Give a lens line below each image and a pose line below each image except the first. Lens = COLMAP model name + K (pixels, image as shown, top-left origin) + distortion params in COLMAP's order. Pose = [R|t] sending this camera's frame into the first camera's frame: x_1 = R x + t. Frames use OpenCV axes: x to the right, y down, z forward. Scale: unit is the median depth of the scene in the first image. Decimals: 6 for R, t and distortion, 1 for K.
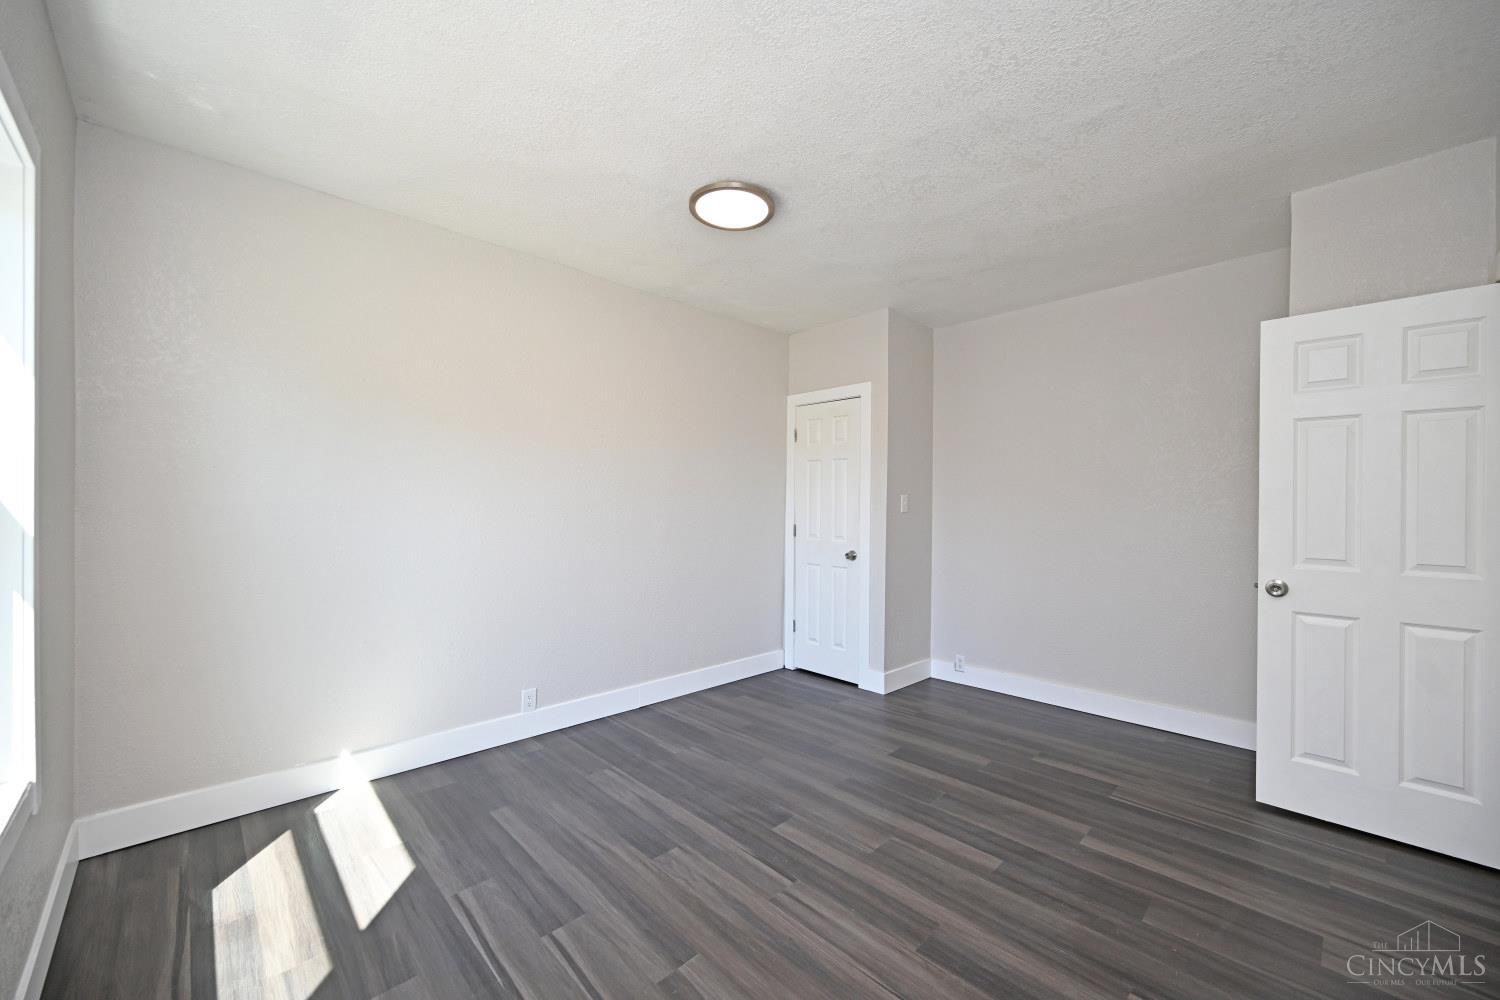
lens RADIAL K [[591.0, 0, 756.8], [0, 591.0, 498.4], [0, 0, 1]] dist [-0.002935, 0.000168]
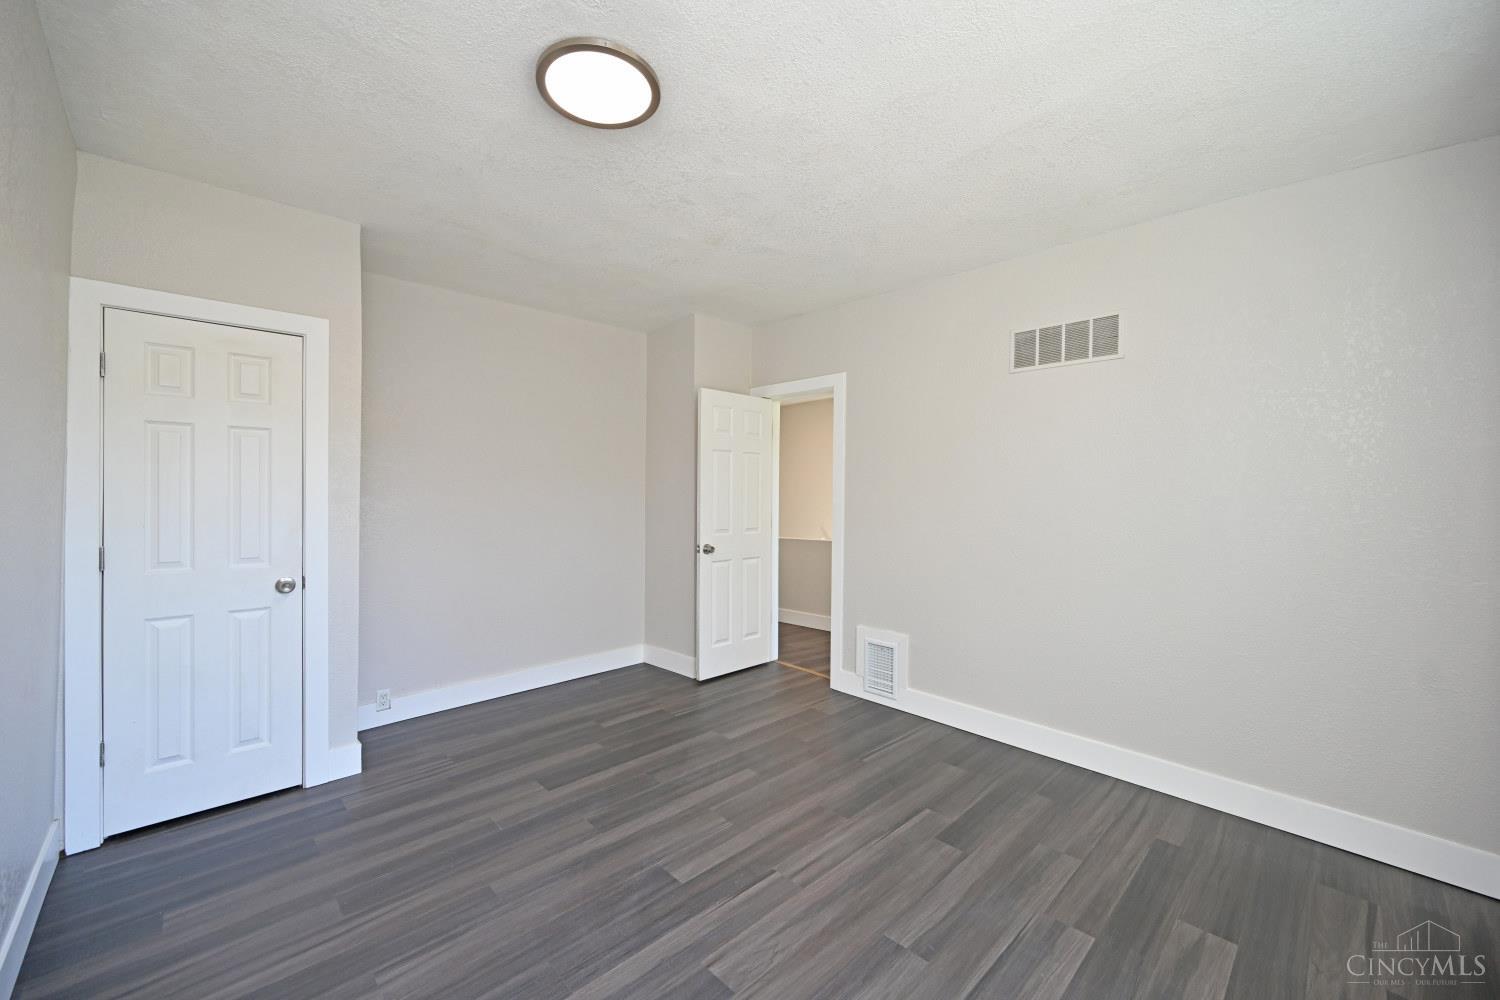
lens RADIAL K [[591.0, 0, 756.8], [0, 591.0, 498.4], [0, 0, 1]] dist [-0.002935, 0.000168]
pose [[-0.003643, -0.007550, 0.999965, -0.740369], [-0.003476, 0.999966, 0.007537, -0.004101], [-0.999987, -0.003448, -0.003669, 0.802919]]
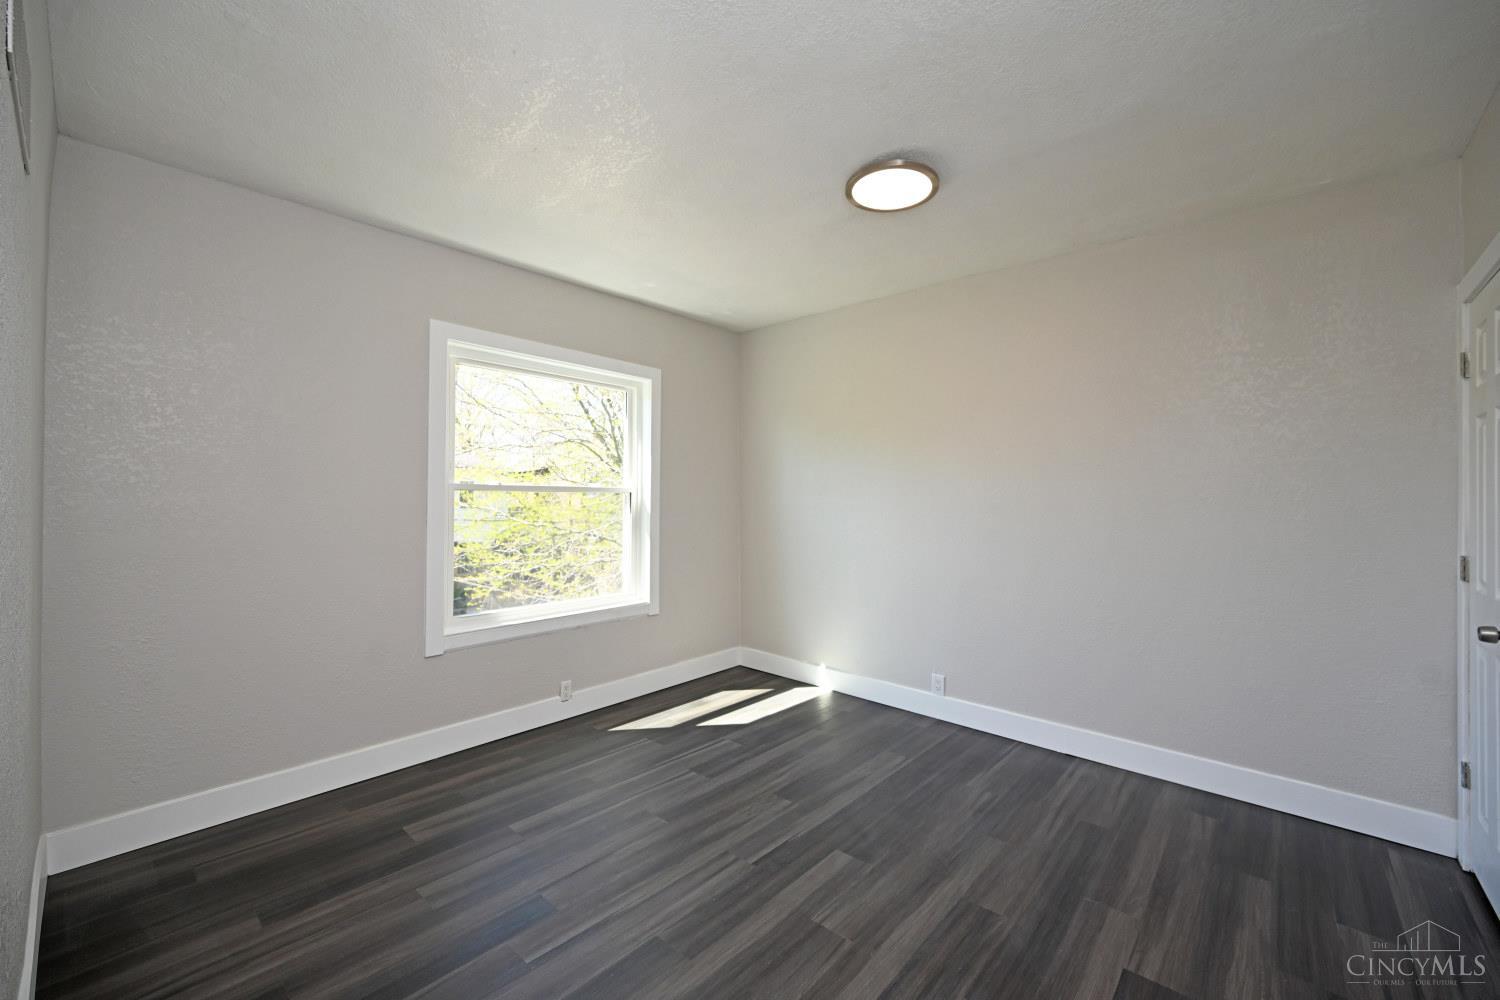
lens RADIAL K [[601.6, 0, 752.0], [0, 601.6, 500.2], [0, 0, 1]] dist [-0.001744, 0.000158]
pose [[0.070656, -0.004594, -0.997490, 0.865387], [-0.011084, 0.999924, -0.005390, 0.012736], [0.997439, 0.011437, 0.070600, 0.708783]]
